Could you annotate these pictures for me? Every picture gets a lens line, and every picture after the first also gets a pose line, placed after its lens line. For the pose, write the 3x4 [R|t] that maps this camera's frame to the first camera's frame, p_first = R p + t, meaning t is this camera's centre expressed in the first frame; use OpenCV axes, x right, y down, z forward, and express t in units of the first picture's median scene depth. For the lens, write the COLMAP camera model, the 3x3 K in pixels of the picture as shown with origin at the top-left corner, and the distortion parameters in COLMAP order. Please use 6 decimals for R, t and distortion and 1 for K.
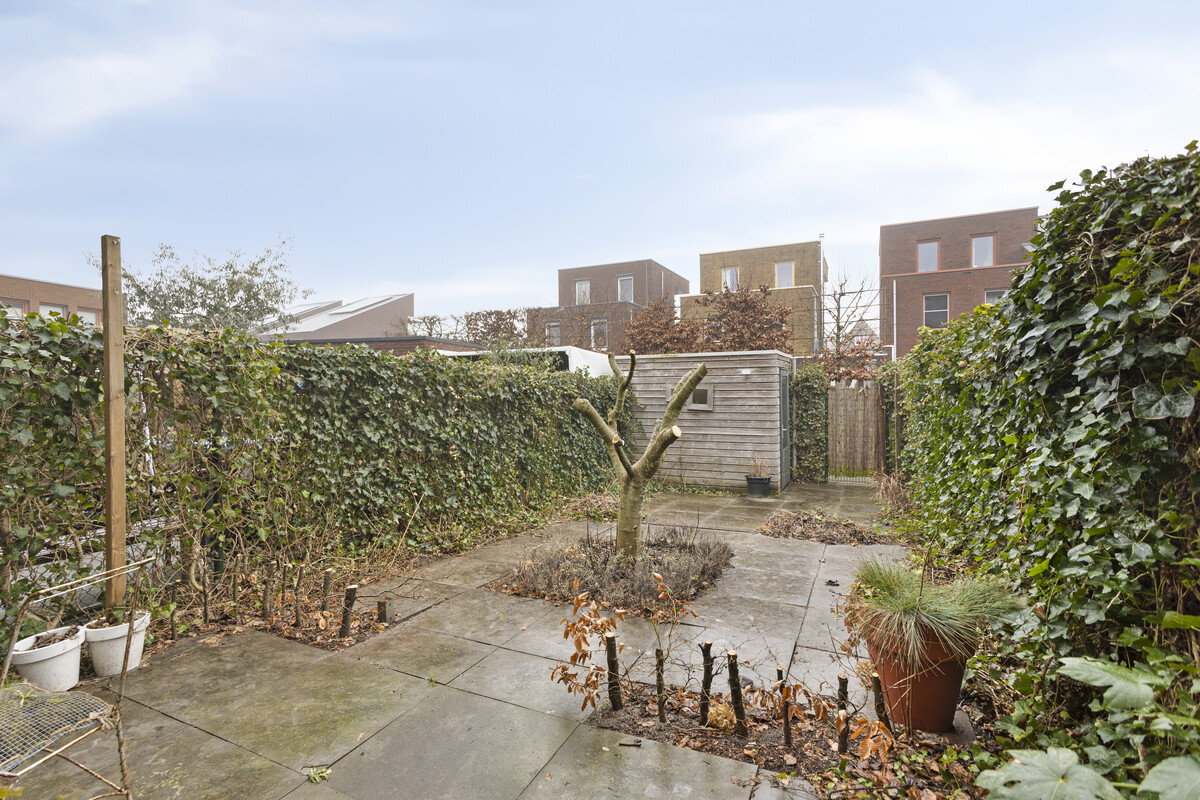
lens RADIAL K [[571.5, 0, 584.0], [0, 571.5, 398.6], [0, 0, 1]] dist [-0.014002, 0.000403]
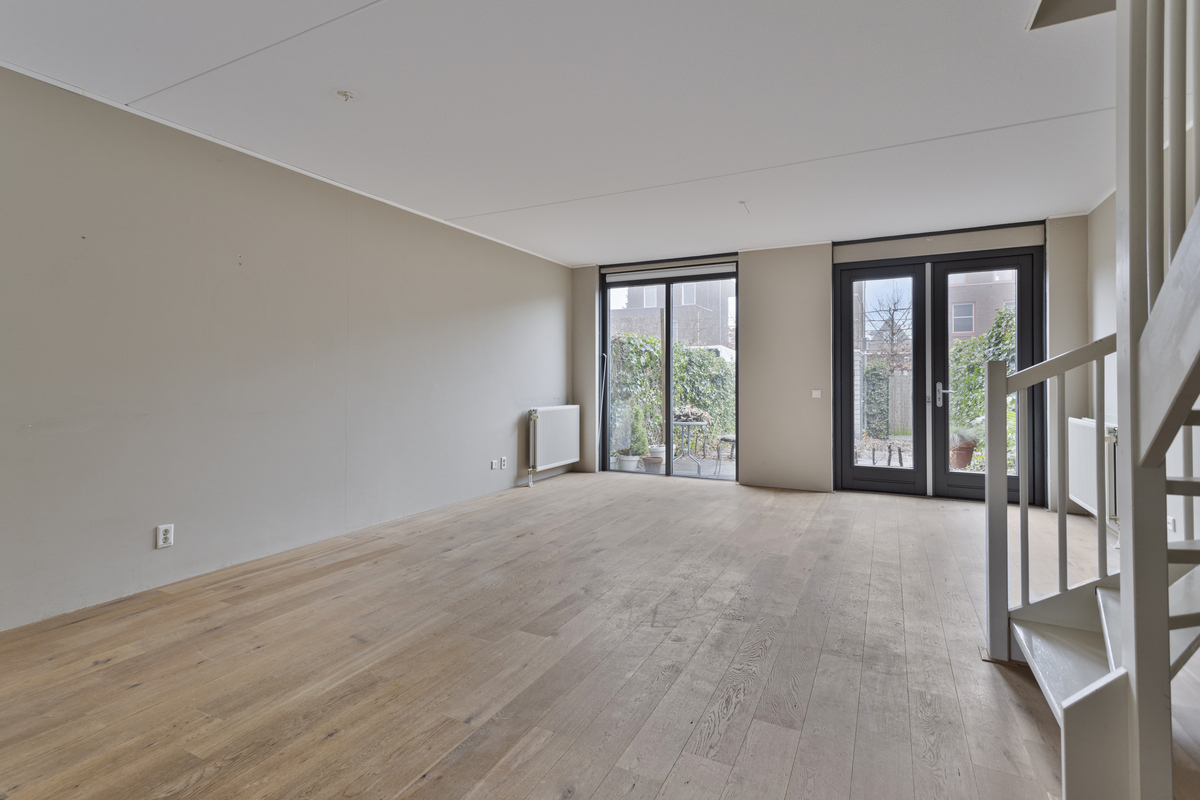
lens RADIAL K [[590.8, 0, 585.9], [0, 590.8, 379.2], [0, 0, 1]] dist [0.012535, 0.000631]
pose [[0.999827, 0.014665, -0.011407, -0.376265], [-0.014932, 0.999609, -0.023644, 0.044069], [0.011056, 0.023810, 0.999655, -0.605963]]
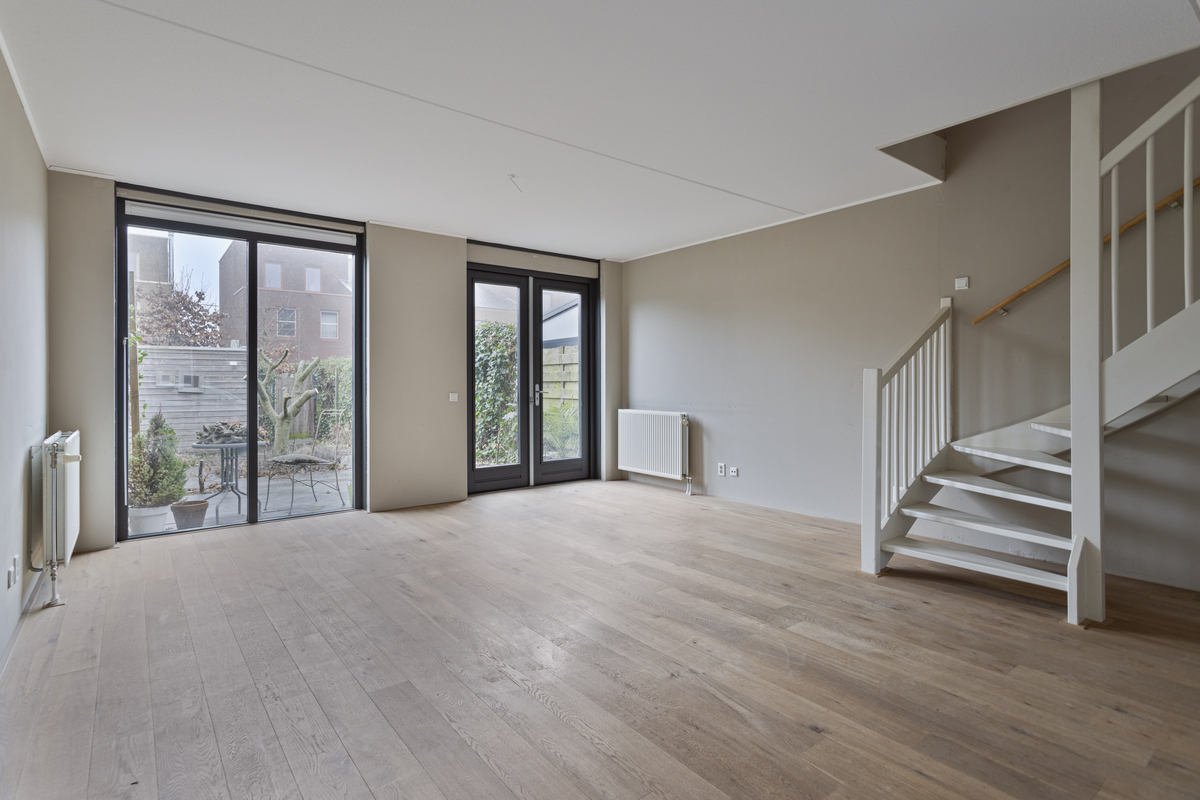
lens RADIAL K [[590.8, 0, 585.9], [0, 590.8, 379.2], [0, 0, 1]] dist [0.012535, 0.000631]
pose [[0.432922, 0.017831, 0.901255, -0.606298], [0.016172, 0.999490, -0.027542, 0.041763], [-0.901286, 0.026498, 0.432413, -0.349903]]
